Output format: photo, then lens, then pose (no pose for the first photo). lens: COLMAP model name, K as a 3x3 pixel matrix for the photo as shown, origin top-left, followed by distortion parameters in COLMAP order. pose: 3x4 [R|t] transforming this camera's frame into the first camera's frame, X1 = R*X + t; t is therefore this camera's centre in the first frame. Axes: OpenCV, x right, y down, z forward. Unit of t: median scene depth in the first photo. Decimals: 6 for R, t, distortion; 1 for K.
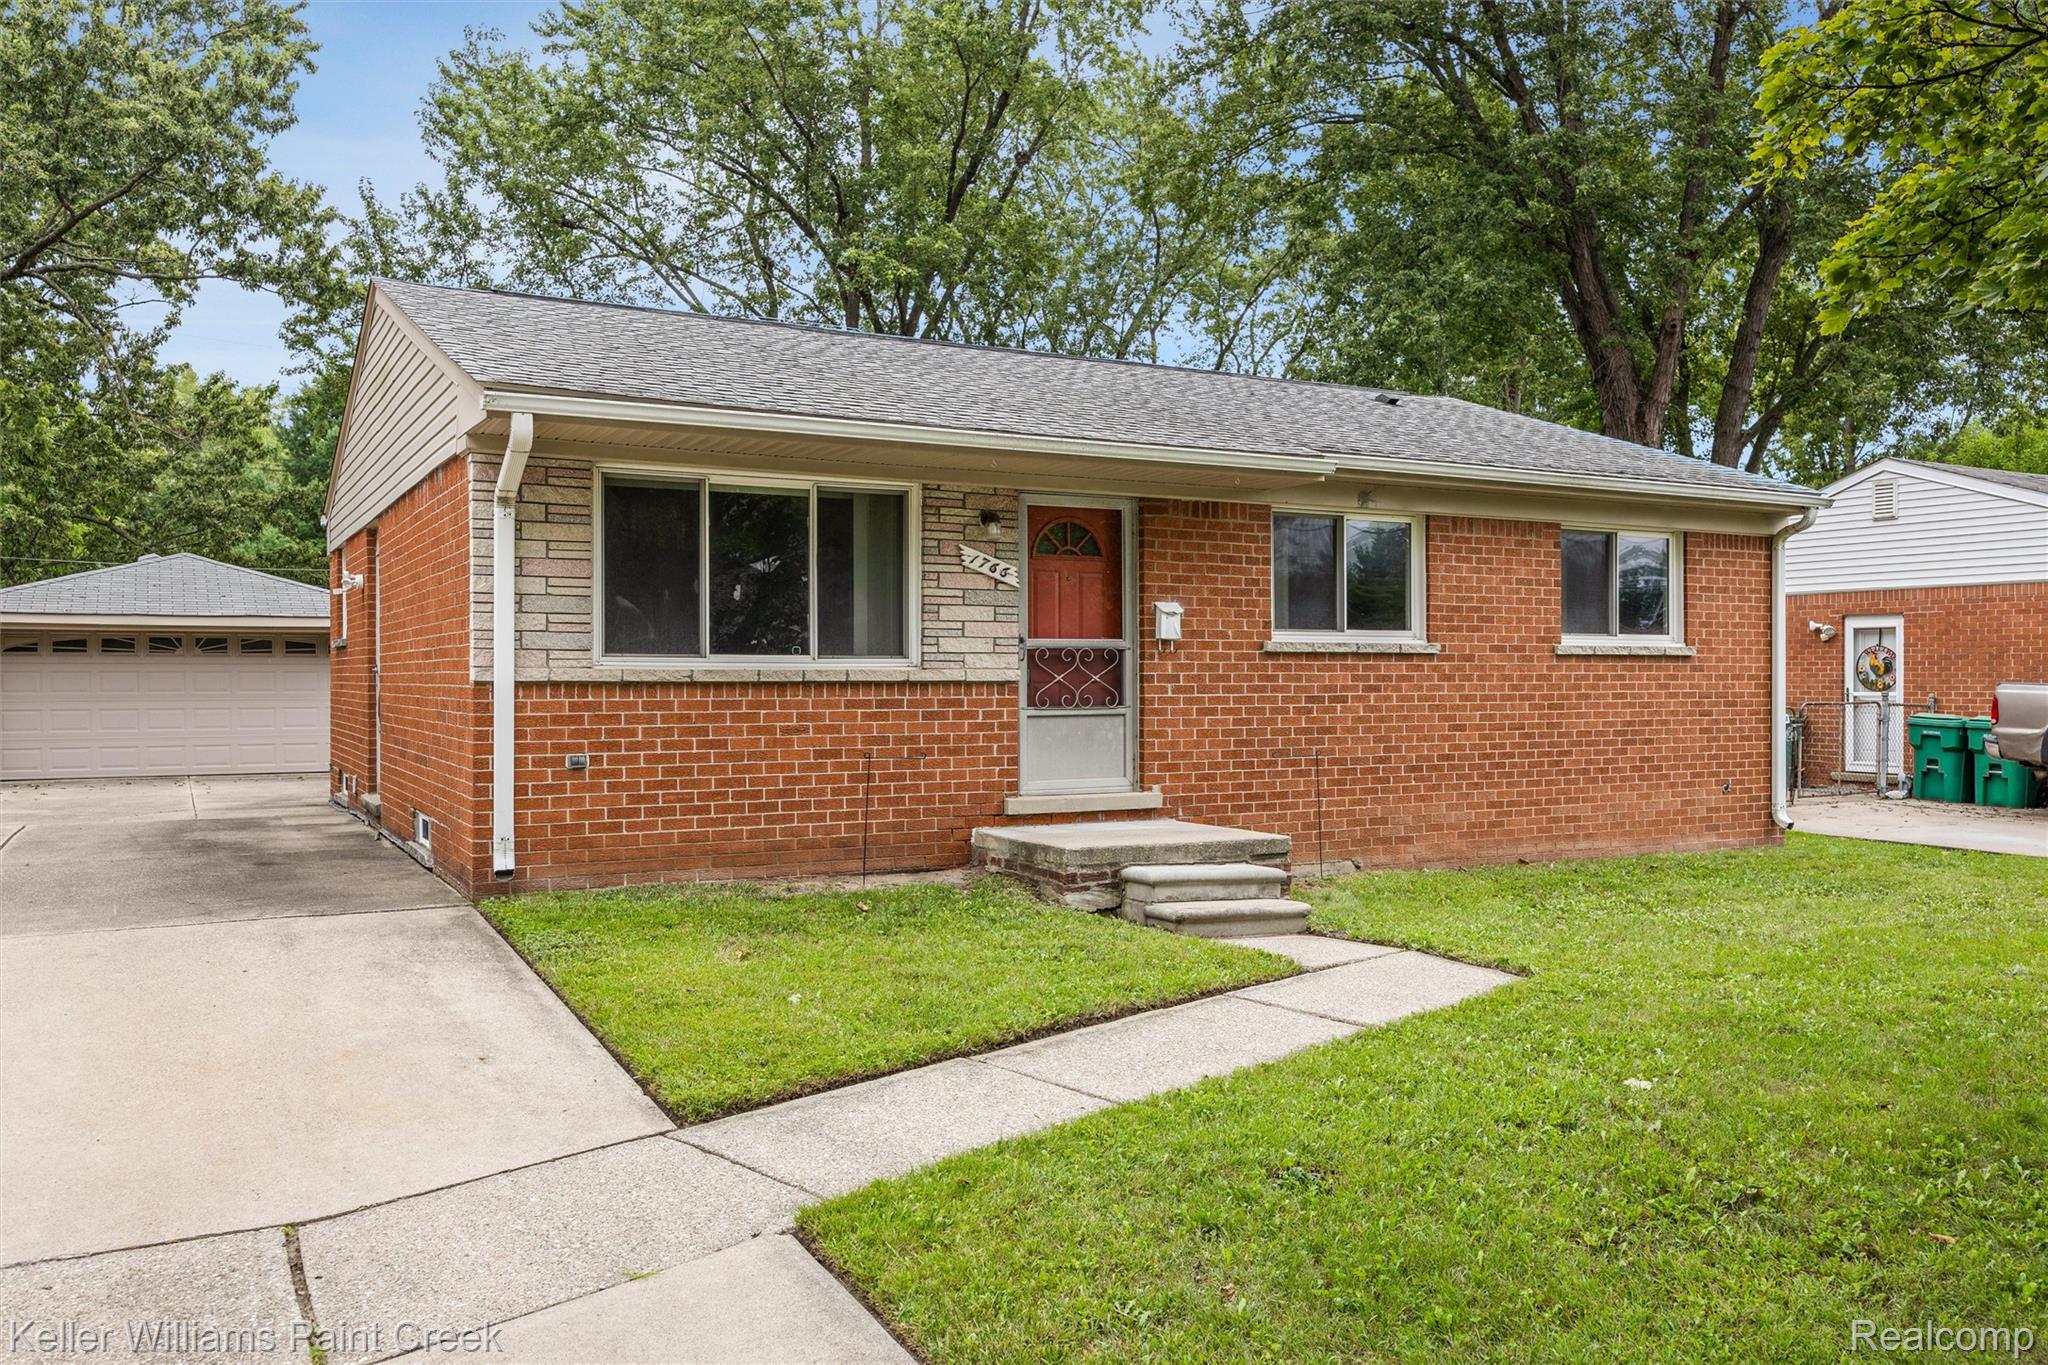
lens RADIAL K [[1428.4, 0, 1024.8], [0, 1428.4, 684.3], [0, 0, 1]] dist [0.023502, 0.000232]
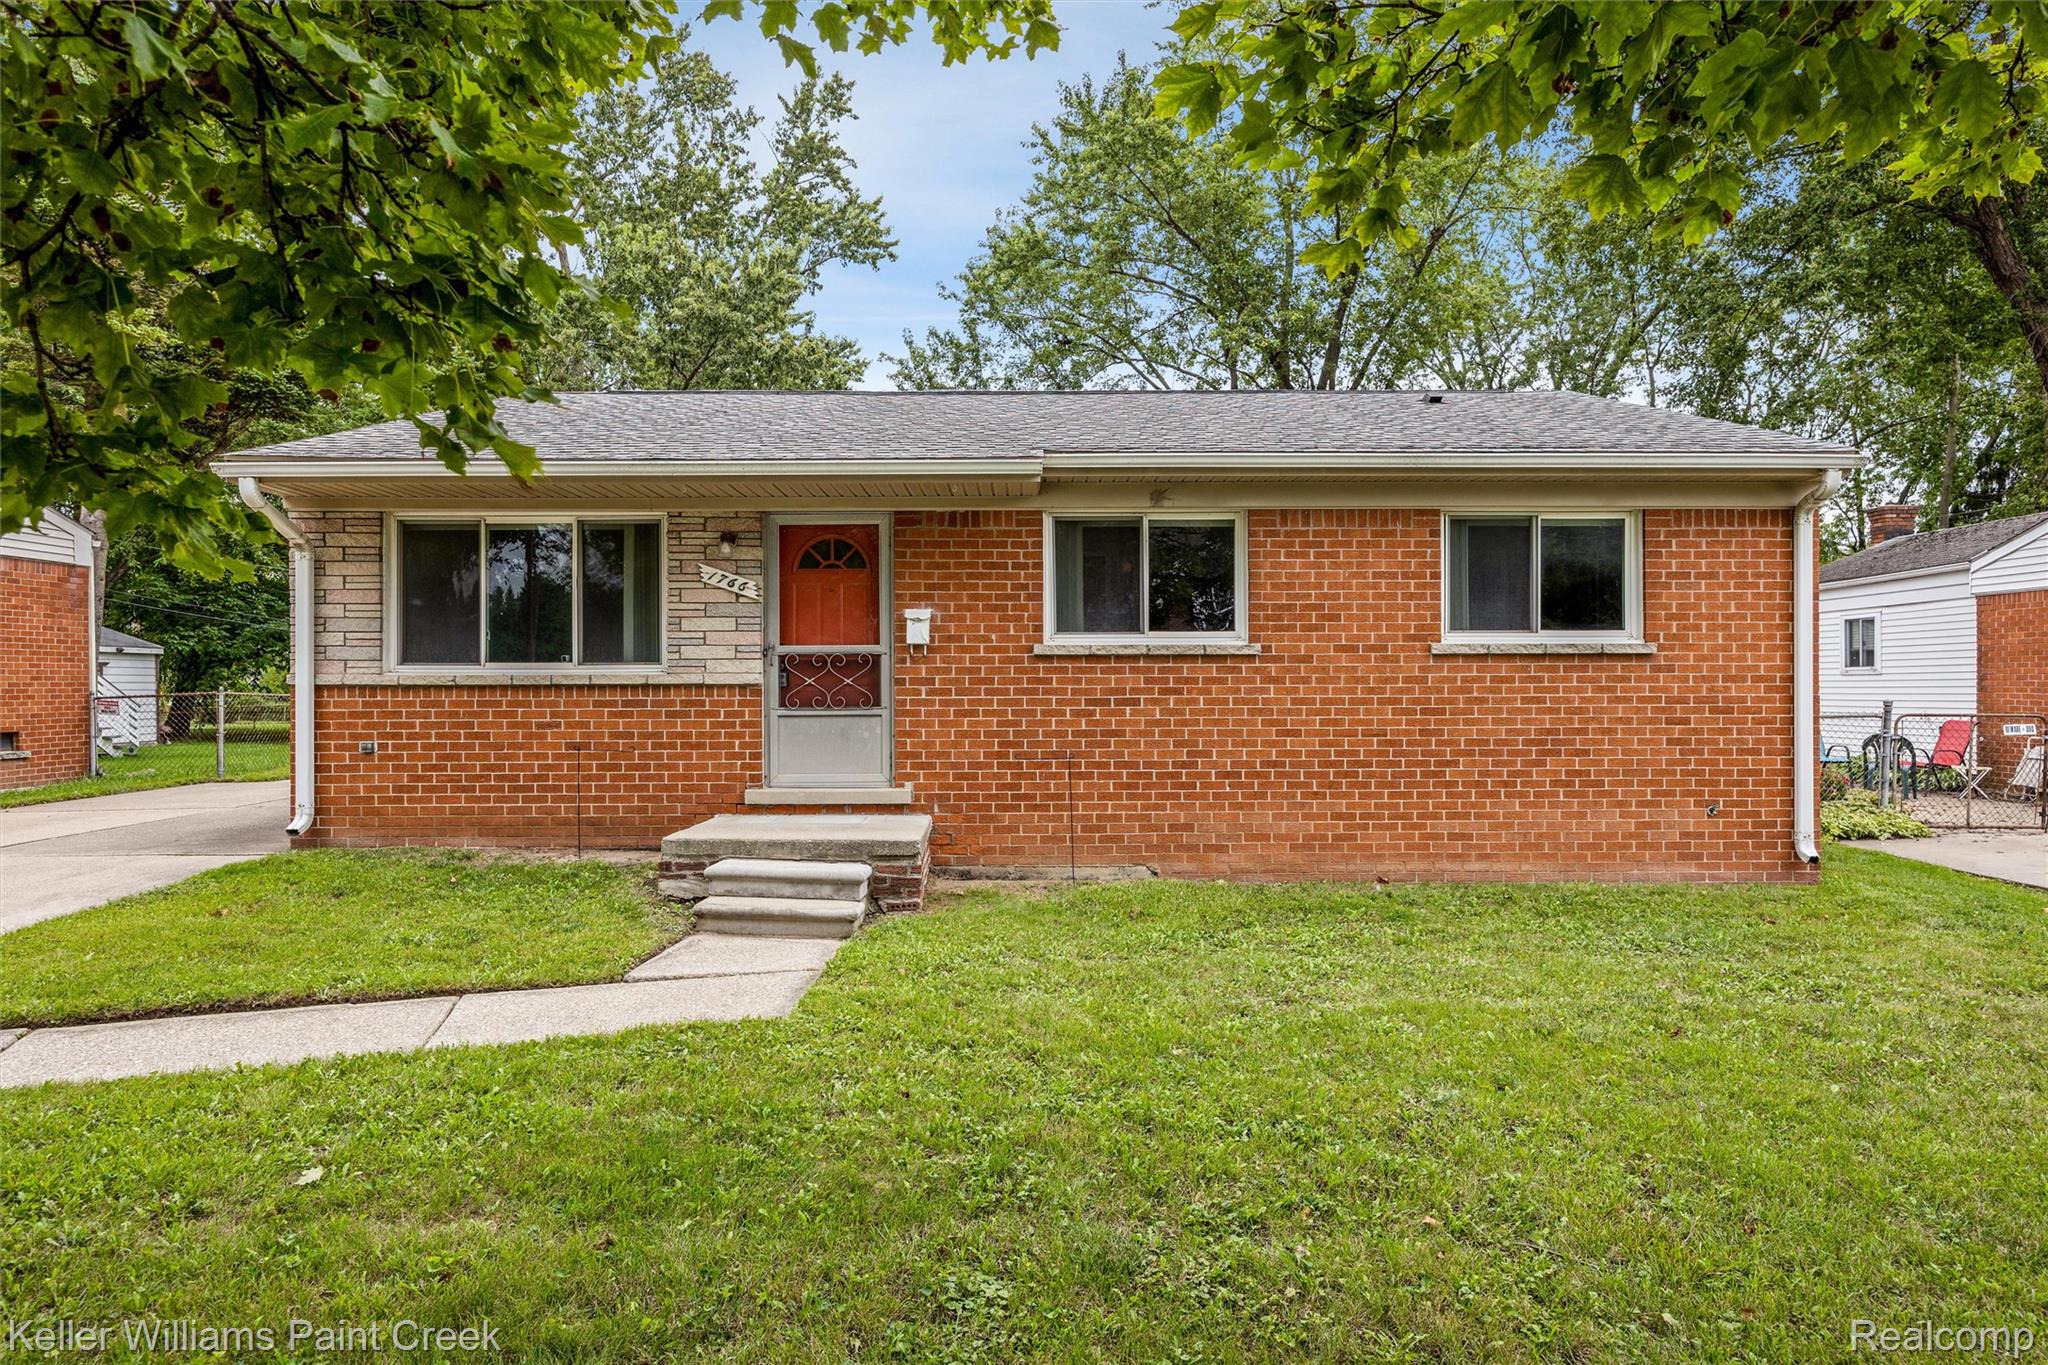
lens RADIAL K [[1104.6, 0, 1027.1], [0, 1104.6, 687.2], [0, 0, 1]] dist [0.007748, -0.003245]
pose [[0.895398, 0.001058, -0.445266, 0.538773], [-0.000009, 0.999997, 0.002358, -0.001812], [0.445267, -0.002107, 0.895395, 0.308790]]
